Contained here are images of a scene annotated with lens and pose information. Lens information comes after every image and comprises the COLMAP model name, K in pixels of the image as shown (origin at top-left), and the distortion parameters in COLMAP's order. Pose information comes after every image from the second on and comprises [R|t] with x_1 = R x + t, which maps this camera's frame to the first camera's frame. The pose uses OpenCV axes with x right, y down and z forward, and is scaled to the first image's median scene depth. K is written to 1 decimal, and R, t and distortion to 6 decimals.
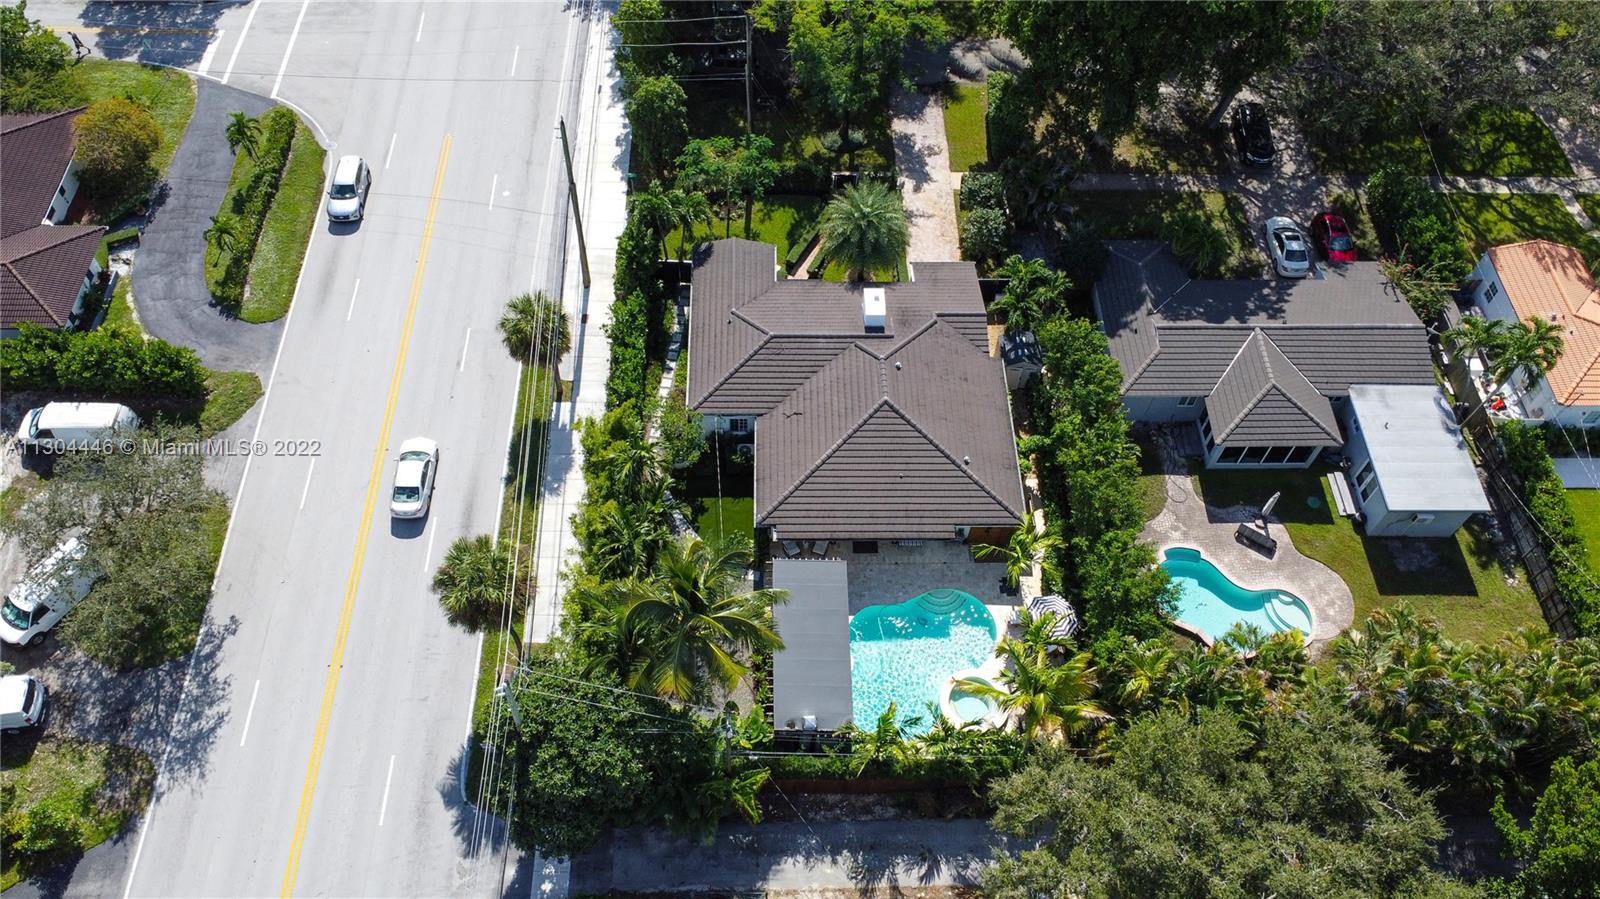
lens RADIAL K [[1177.5, 0, 794.2], [0, 1177.5, 445.9], [0, 0, 1]] dist [0.011444, -0.006241]
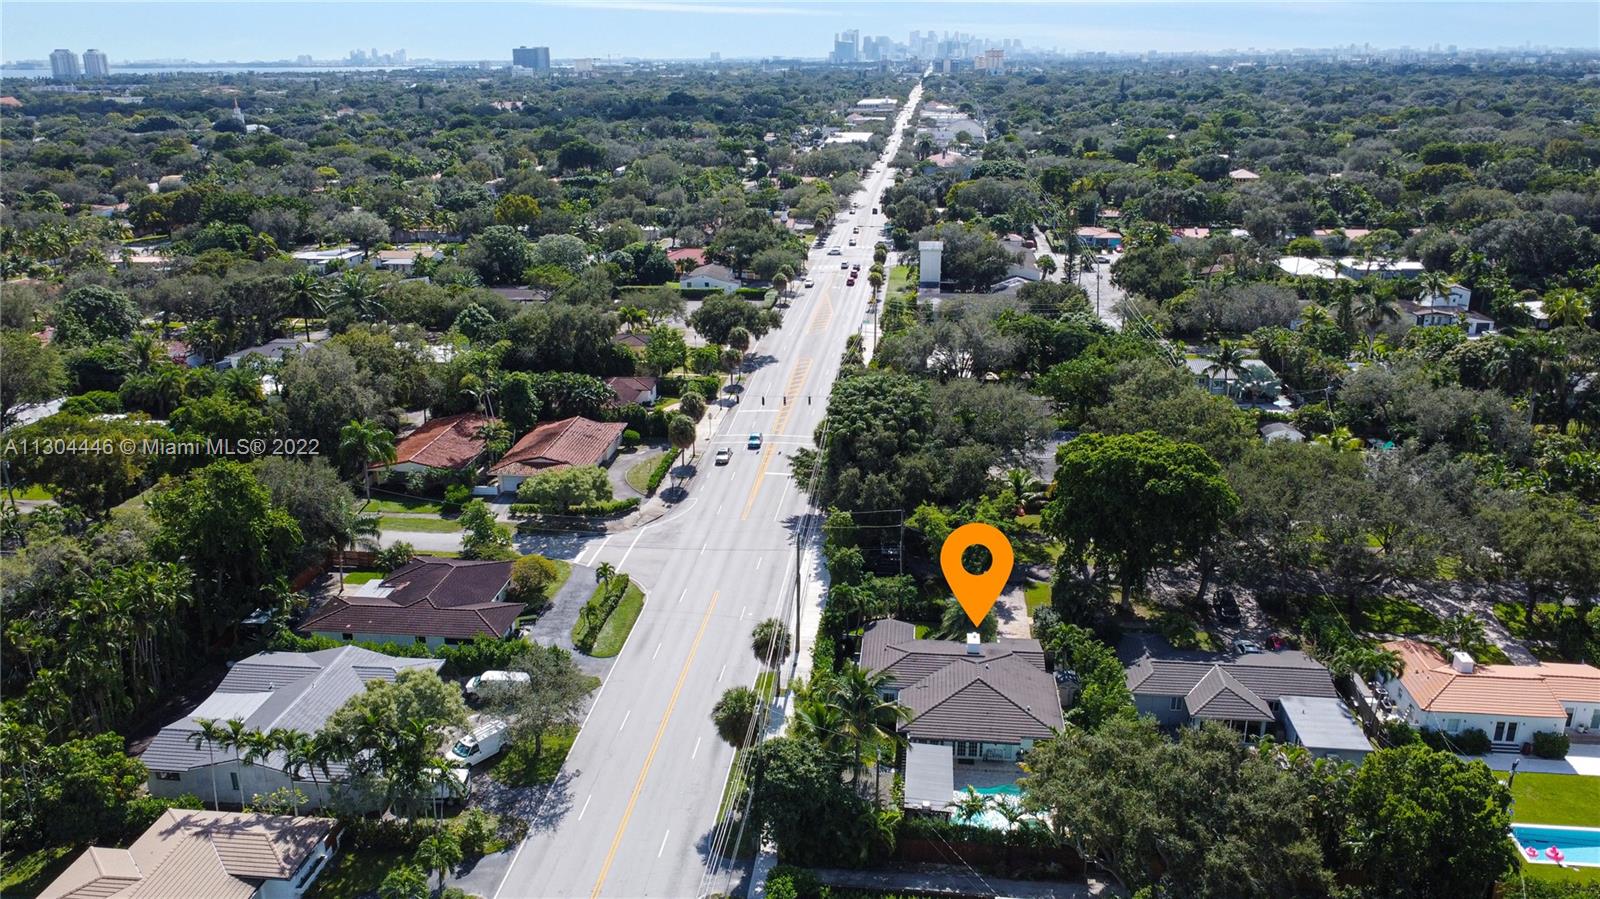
lens RADIAL K [[1177.5, 0, 800.6], [0, 1177.5, 450.3], [0, 0, 1]] dist [0.011444, -0.006241]
pose [[0.991913, 0.010987, -0.126446, 0.034557], [-0.085930, 0.791325, -0.605327, 0.707442], [0.093409, 0.611297, 0.785869, -0.500053]]
